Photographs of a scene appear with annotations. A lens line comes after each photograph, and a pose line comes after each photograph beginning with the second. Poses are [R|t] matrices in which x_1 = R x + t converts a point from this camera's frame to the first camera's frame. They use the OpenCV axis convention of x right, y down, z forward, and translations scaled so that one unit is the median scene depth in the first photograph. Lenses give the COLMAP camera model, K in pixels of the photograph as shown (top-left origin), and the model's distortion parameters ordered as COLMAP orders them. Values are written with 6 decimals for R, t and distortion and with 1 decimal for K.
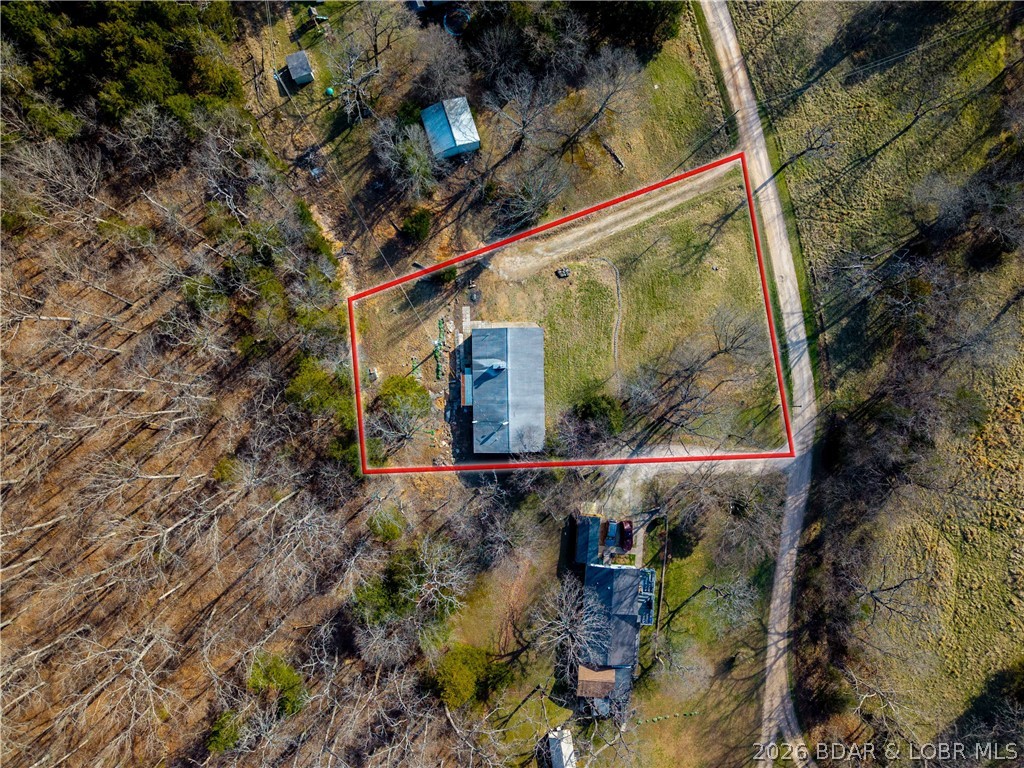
lens RADIAL K [[686.5, 0, 512.0], [0, 686.5, 384.0], [0, 0, 1]] dist [-0.000382, -0.001381]
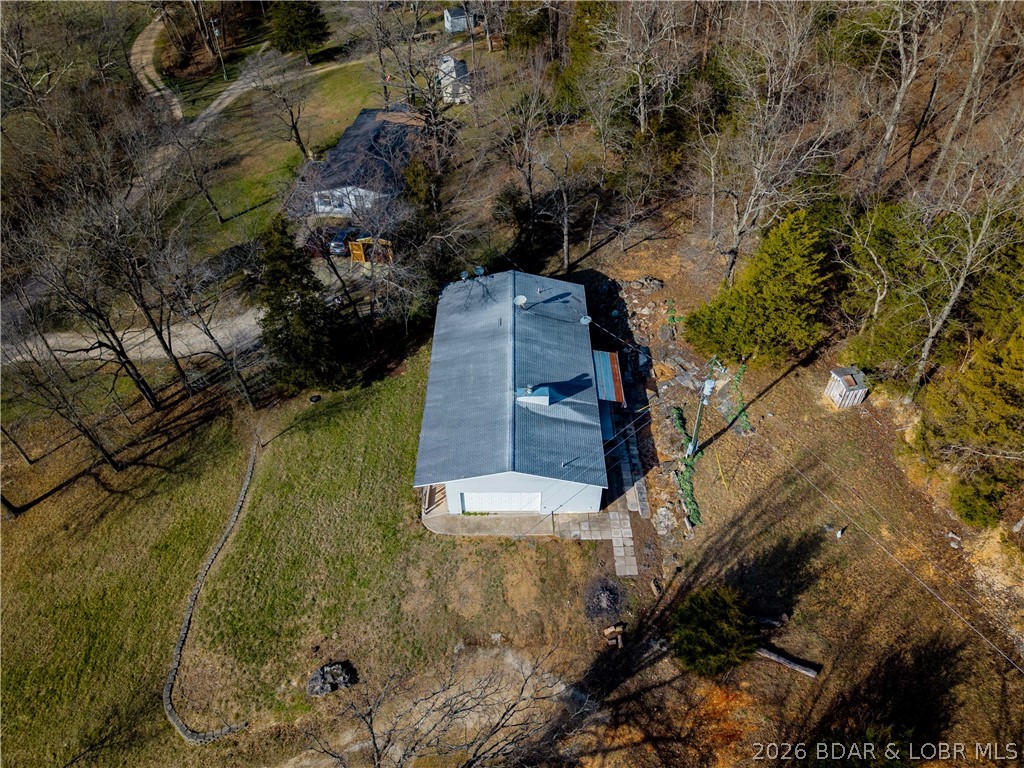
lens RADIAL K [[686.5, 0, 512.0], [0, 686.5, 384.0], [0, 0, 1]] dist [-0.000382, -0.001381]
pose [[-0.999678, -0.025239, -0.002515, -0.004819], [0.016563, -0.724675, 0.688892, -0.285712], [-0.019209, 0.688629, 0.724860, 0.682010]]
